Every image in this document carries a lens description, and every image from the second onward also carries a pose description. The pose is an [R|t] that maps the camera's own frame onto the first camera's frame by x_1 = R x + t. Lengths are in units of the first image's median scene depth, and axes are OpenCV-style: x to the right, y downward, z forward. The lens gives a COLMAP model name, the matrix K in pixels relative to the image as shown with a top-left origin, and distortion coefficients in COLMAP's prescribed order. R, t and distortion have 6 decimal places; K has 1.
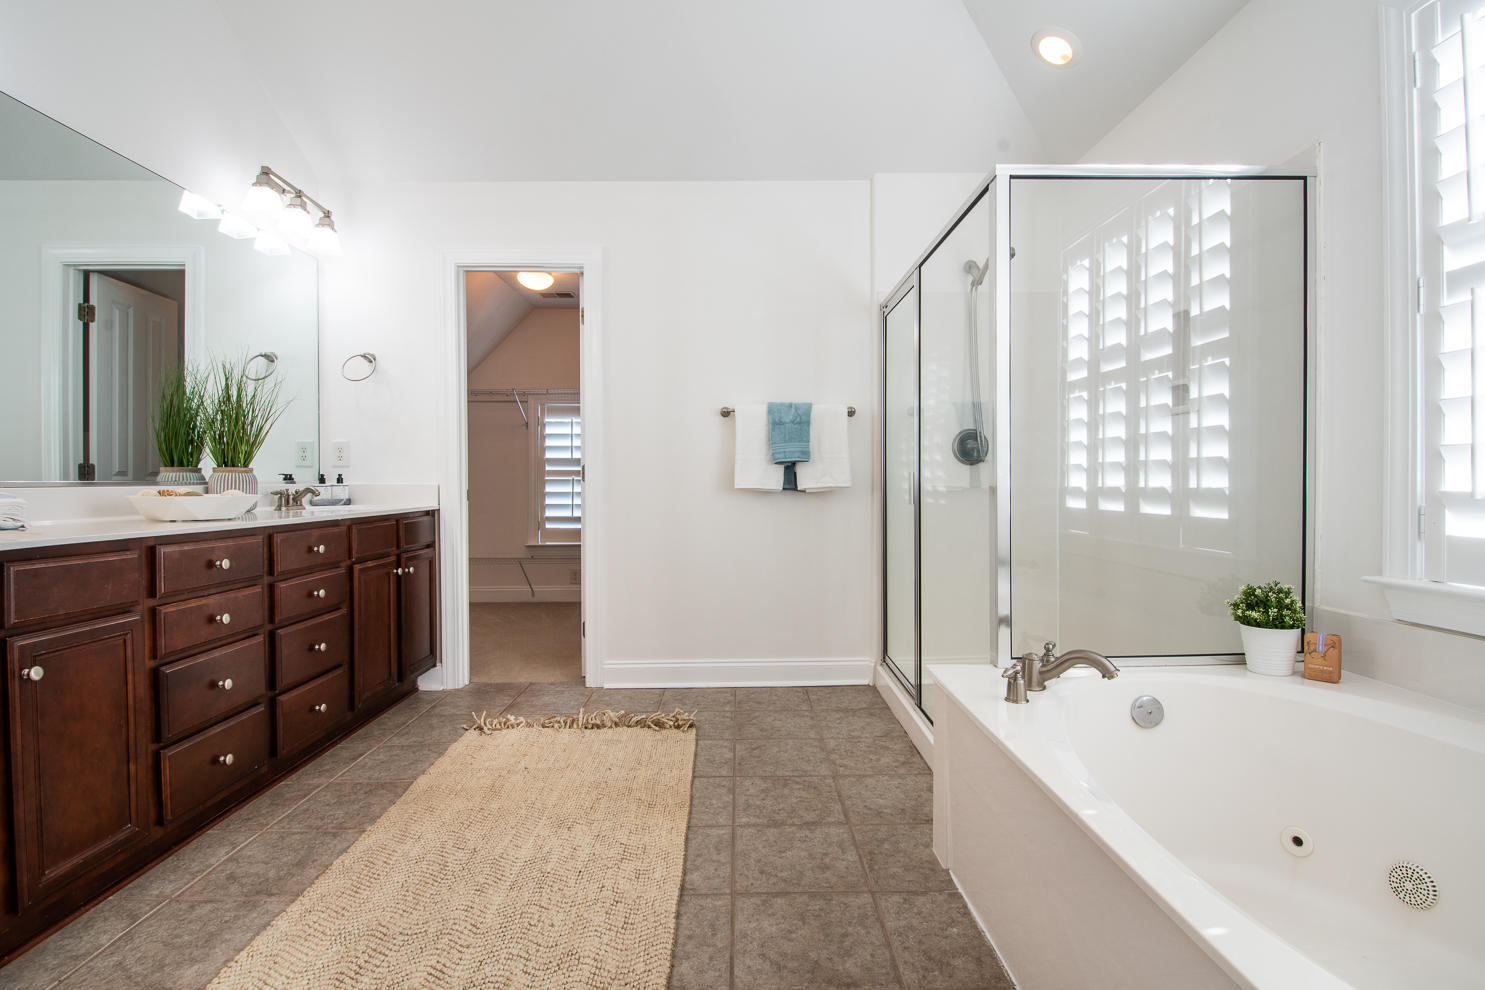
lens RADIAL K [[695.8, 0, 742.1], [0, 695.8, 491.9], [0, 0, 1]] dist [-0.005233, -0.003648]
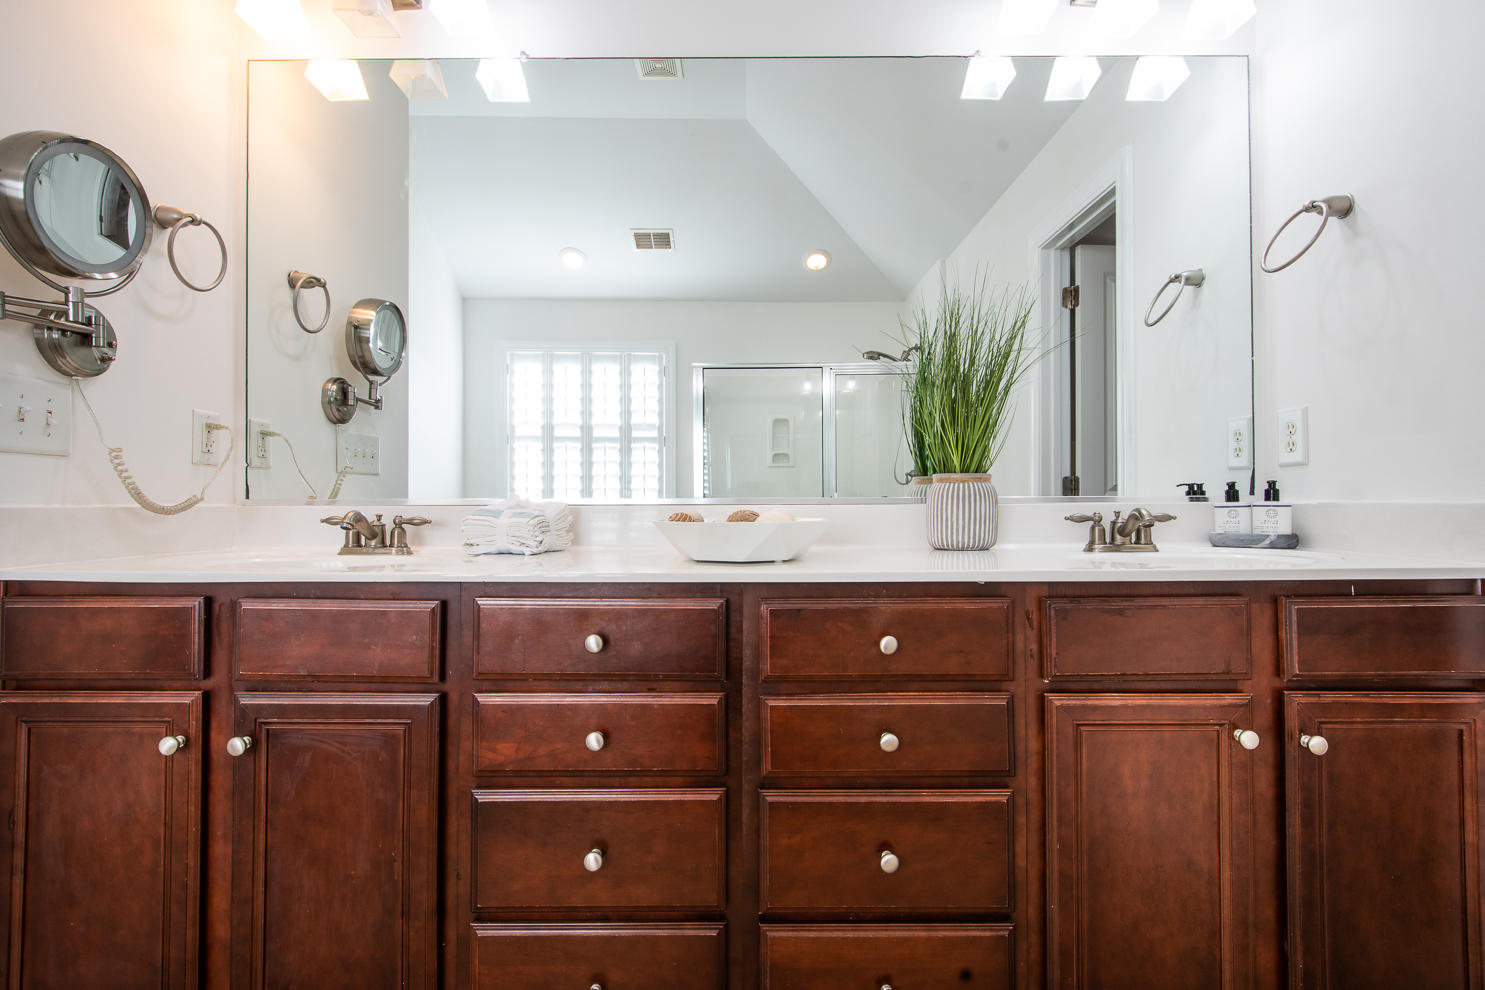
lens RADIAL K [[695.8, 0, 746.1], [0, 695.8, 490.2], [0, 0, 1]] dist [-0.005233, -0.003648]
pose [[-0.023814, -0.012749, -0.999635, -0.110808], [-0.012773, 0.999841, -0.012447, -0.009867], [0.999635, 0.012472, -0.023973, 0.689793]]
